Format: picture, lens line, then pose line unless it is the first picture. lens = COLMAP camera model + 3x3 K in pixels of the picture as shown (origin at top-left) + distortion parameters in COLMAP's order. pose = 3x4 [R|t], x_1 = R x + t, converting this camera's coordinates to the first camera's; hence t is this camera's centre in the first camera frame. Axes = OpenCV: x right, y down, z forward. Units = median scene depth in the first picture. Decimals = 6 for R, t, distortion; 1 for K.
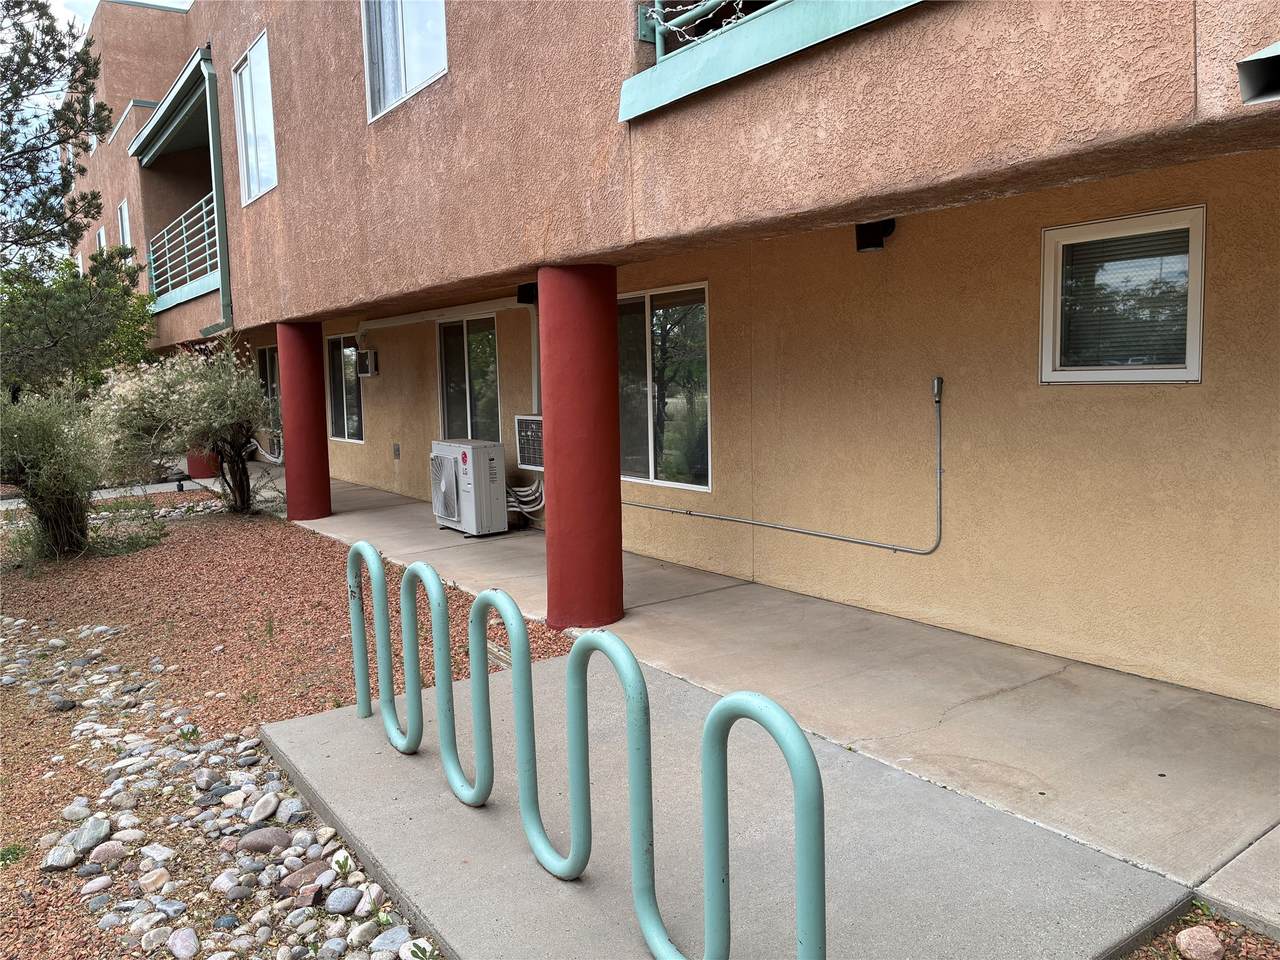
lens RADIAL K [[990.7, 0, 635.3], [0, 990.7, 462.7], [0, 0, 1]] dist [0.104402, -0.139476]
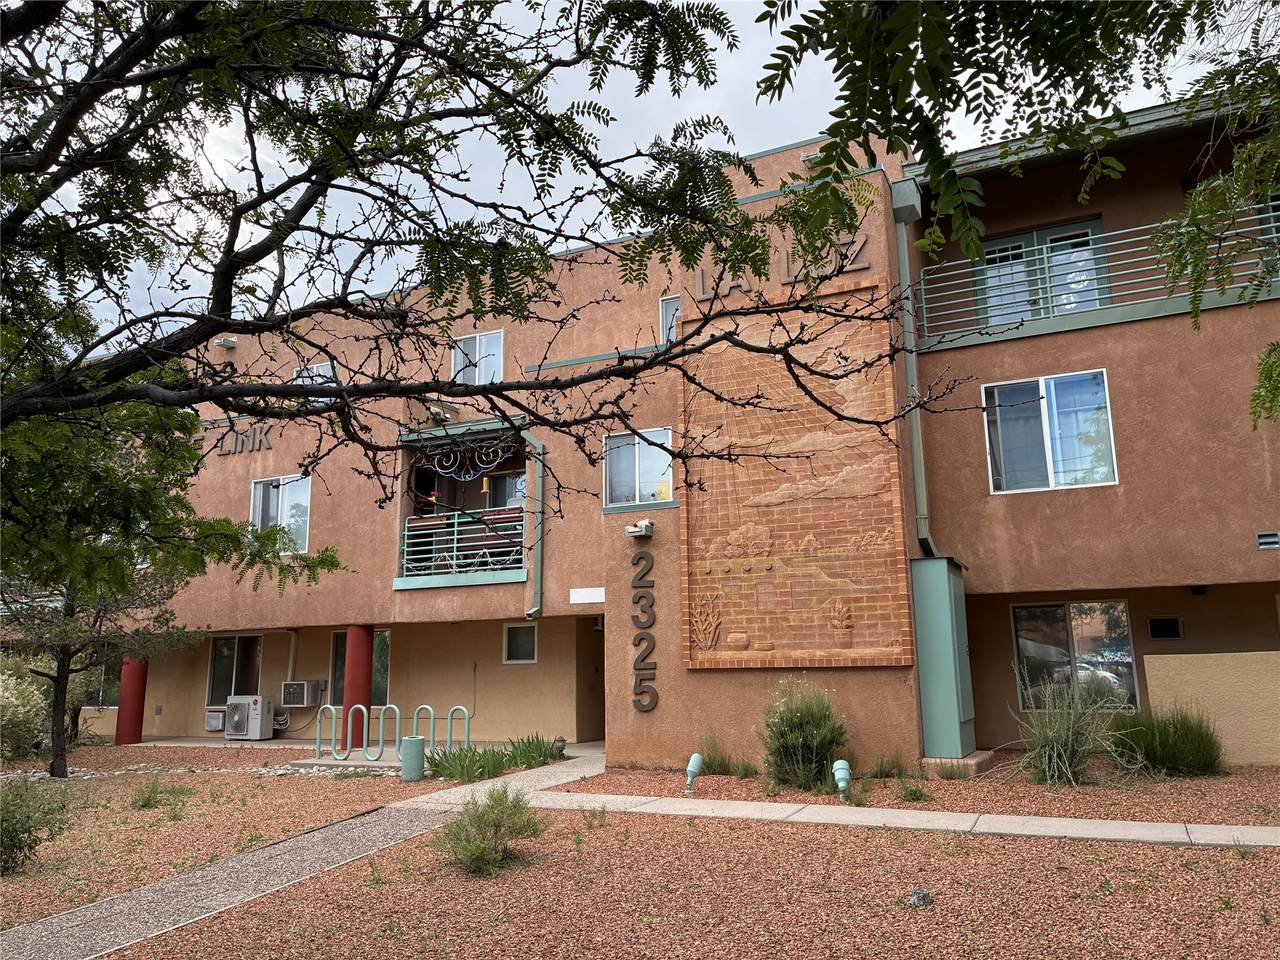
lens RADIAL K [[990.7, 0, 635.3], [0, 990.7, 462.7], [0, 0, 1]] dist [0.104402, -0.139476]
pose [[0.863363, 0.112873, 0.491796, -1.787622], [0.040986, 0.955751, -0.291309, 0.504840], [-0.502915, 0.271662, 0.820534, -4.136860]]
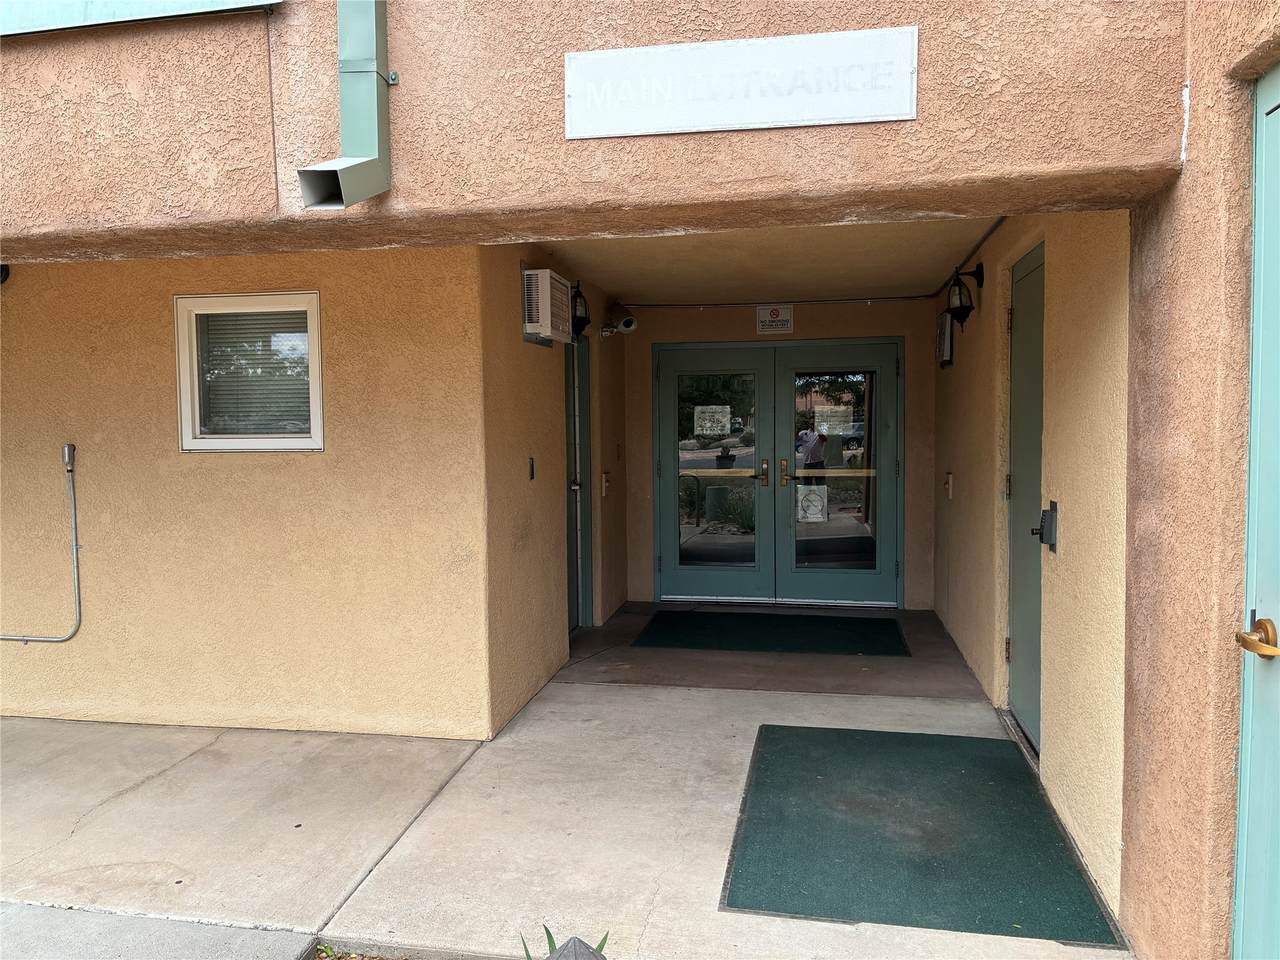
lens RADIAL K [[990.7, 0, 635.3], [0, 990.7, 462.7], [0, 0, 1]] dist [0.104402, -0.139476]
pose [[0.697676, -0.014068, 0.716275, 0.014858], [0.060871, 0.997356, -0.039701, -0.002543], [-0.713823, 0.071299, 0.696688, -0.002884]]
